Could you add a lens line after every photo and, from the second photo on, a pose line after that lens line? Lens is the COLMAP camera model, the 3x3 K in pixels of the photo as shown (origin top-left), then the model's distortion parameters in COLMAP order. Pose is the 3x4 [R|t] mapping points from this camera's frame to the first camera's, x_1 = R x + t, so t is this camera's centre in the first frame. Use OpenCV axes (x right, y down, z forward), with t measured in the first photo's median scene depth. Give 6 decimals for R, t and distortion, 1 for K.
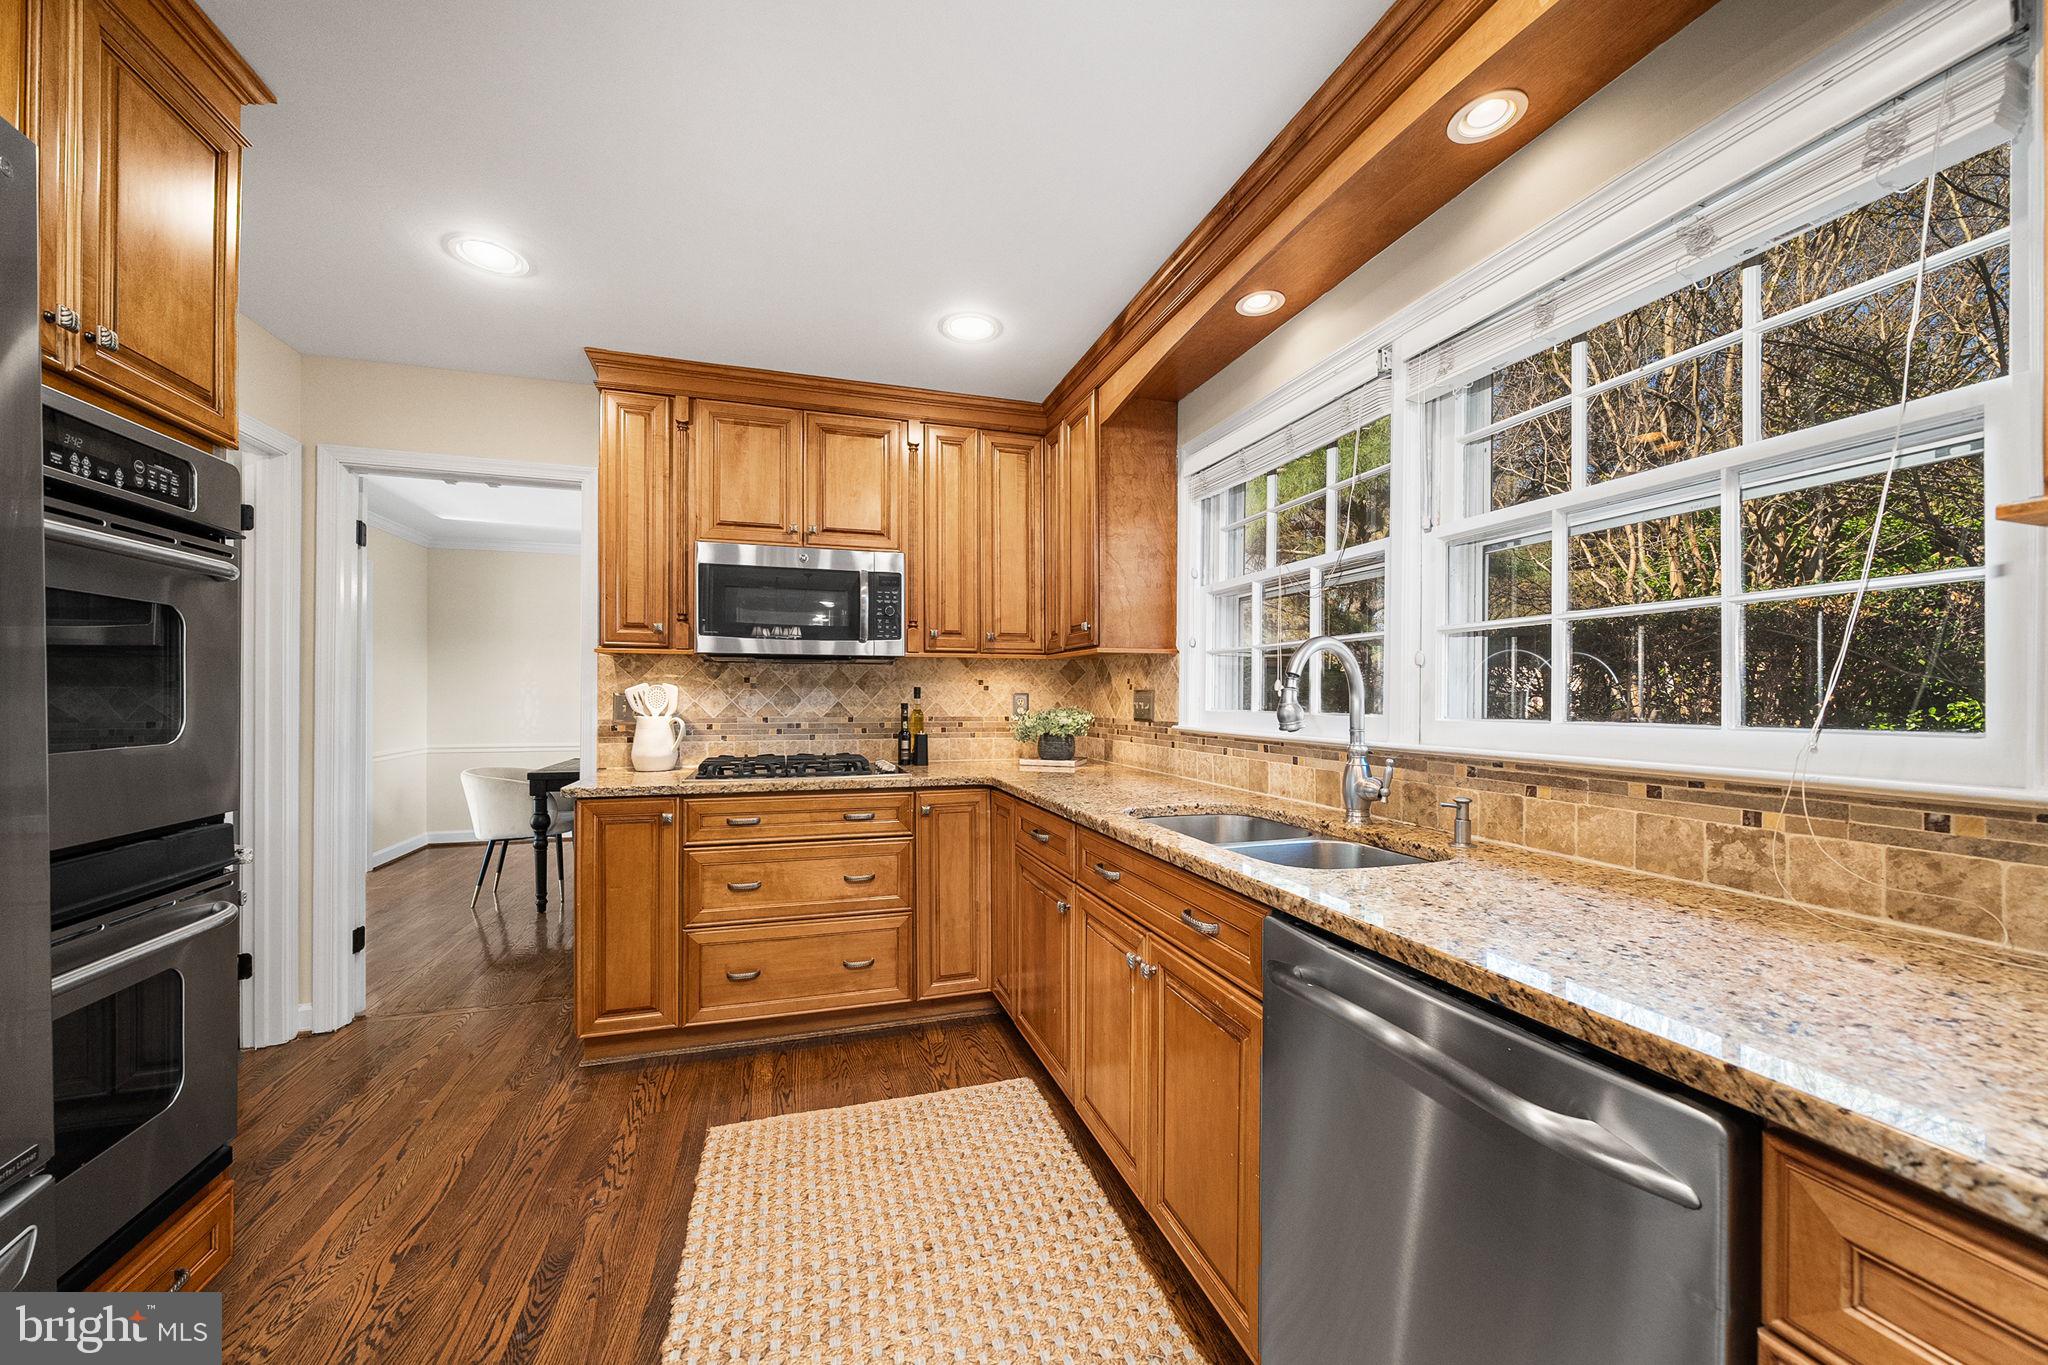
lens RADIAL K [[765.9, 0, 1019.1], [0, 765.9, 695.0], [0, 0, 1]] dist [-0.001079, -0.000073]
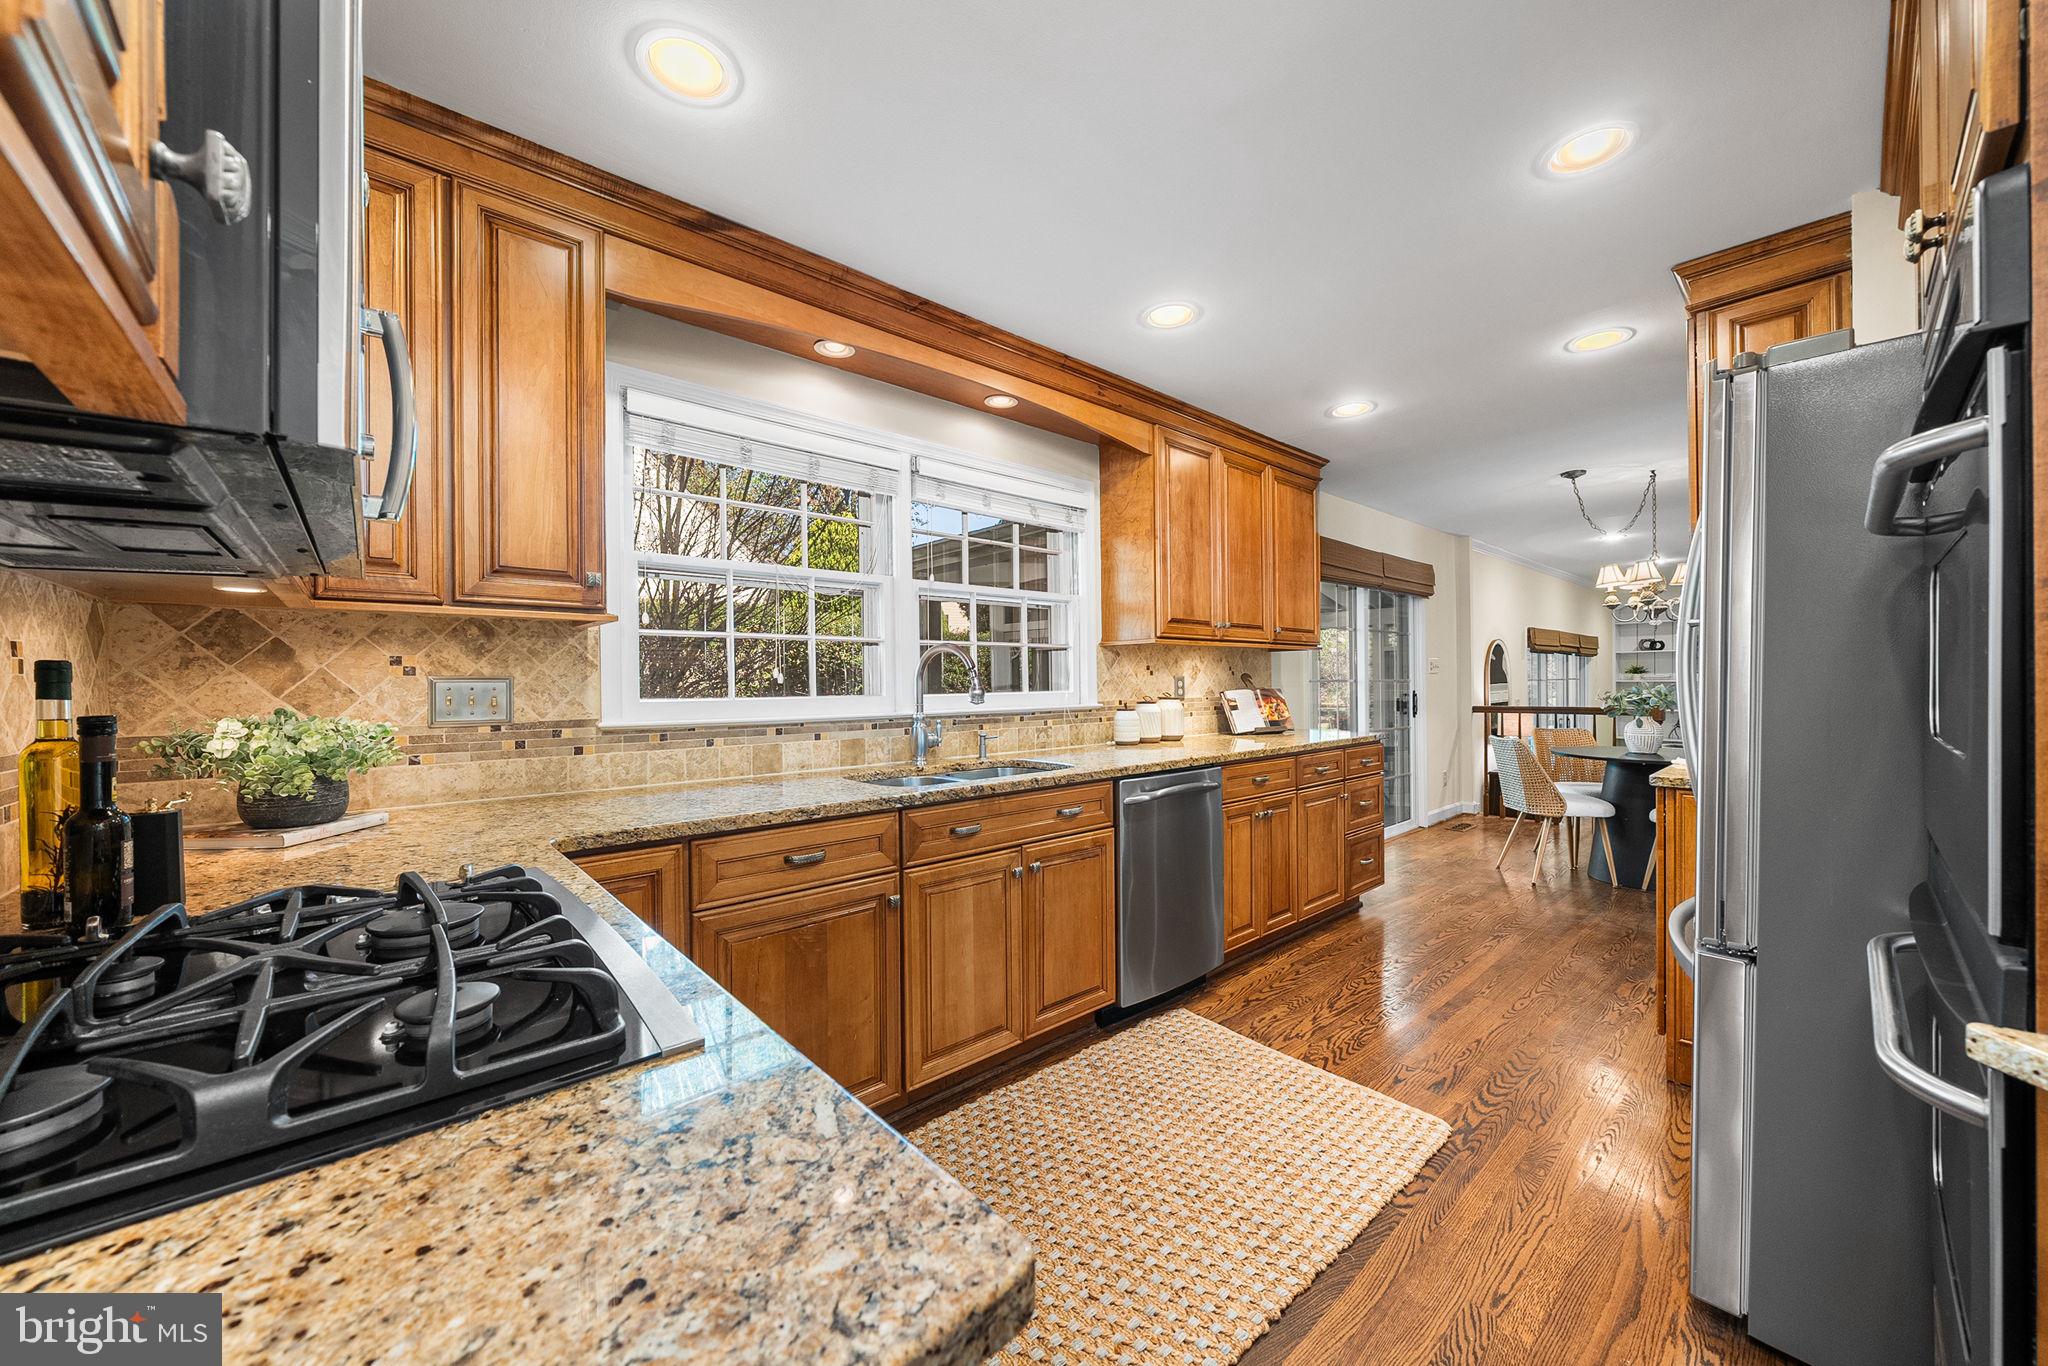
lens RADIAL K [[750.5, 0, 1024.0], [0, 750.5, 683.0], [0, 0, 1]] dist [-0.001219, 0.000016]
pose [[-0.418540, -0.001603, 0.908197, -0.874740], [0.006710, 0.999966, 0.004857, -0.001847], [-0.908173, 0.008127, -0.418515, 1.251730]]
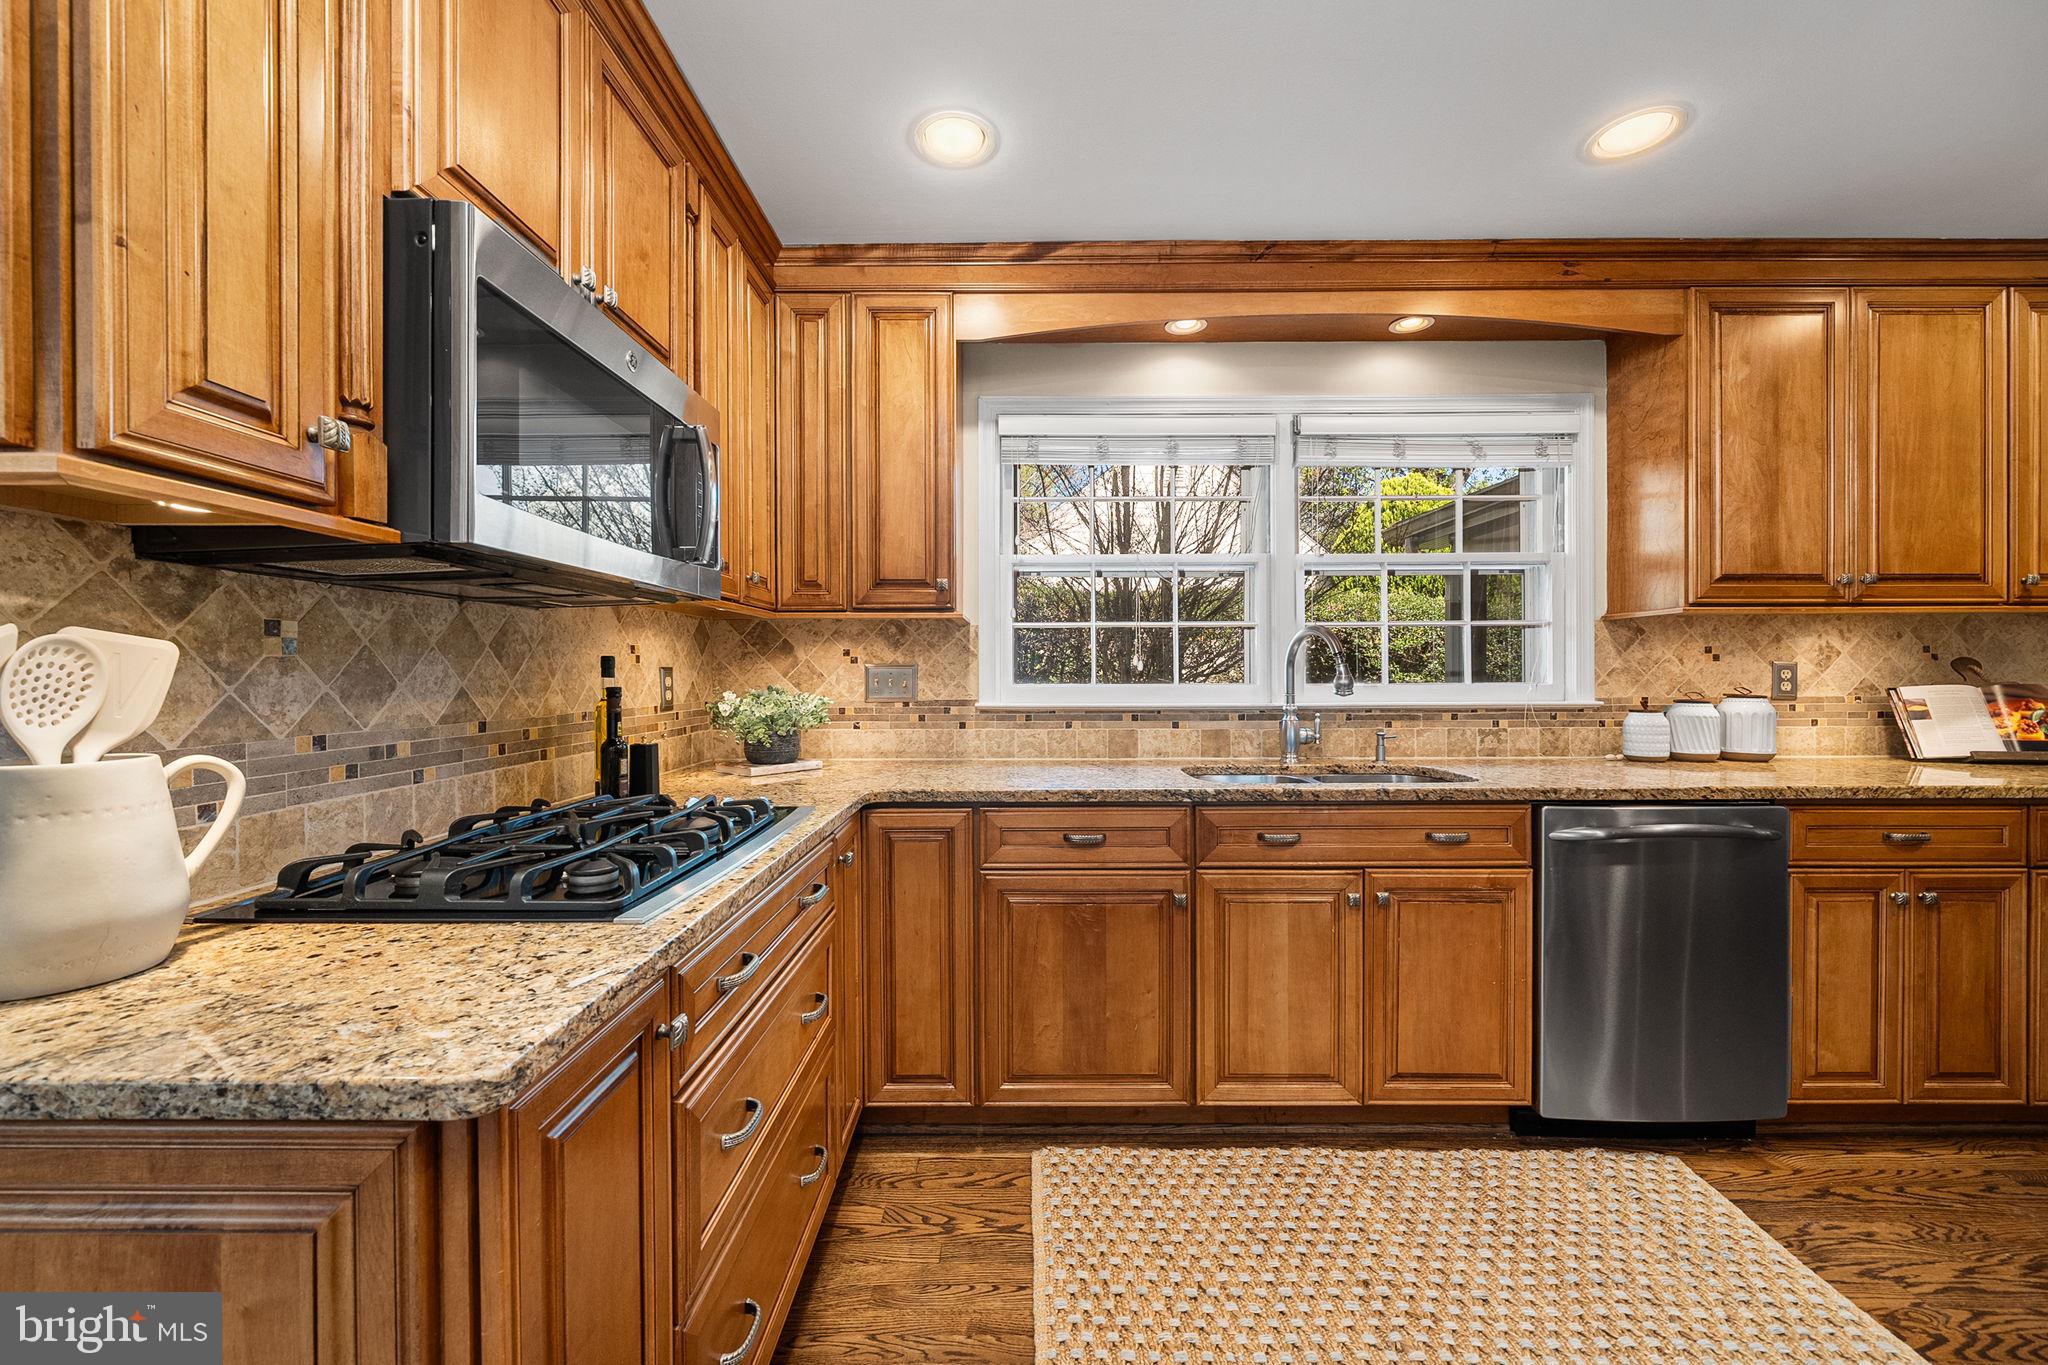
lens RADIAL K [[797.4, 0, 1021.8], [0, 797.4, 676.8], [0, 0, 1]] dist [-0.000706, 0.000092]
pose [[0.295993, -0.009690, 0.955141, -0.916745], [0.003882, 0.999952, 0.008941, -0.000235], [-0.955182, 0.001061, 0.296017, 0.903008]]
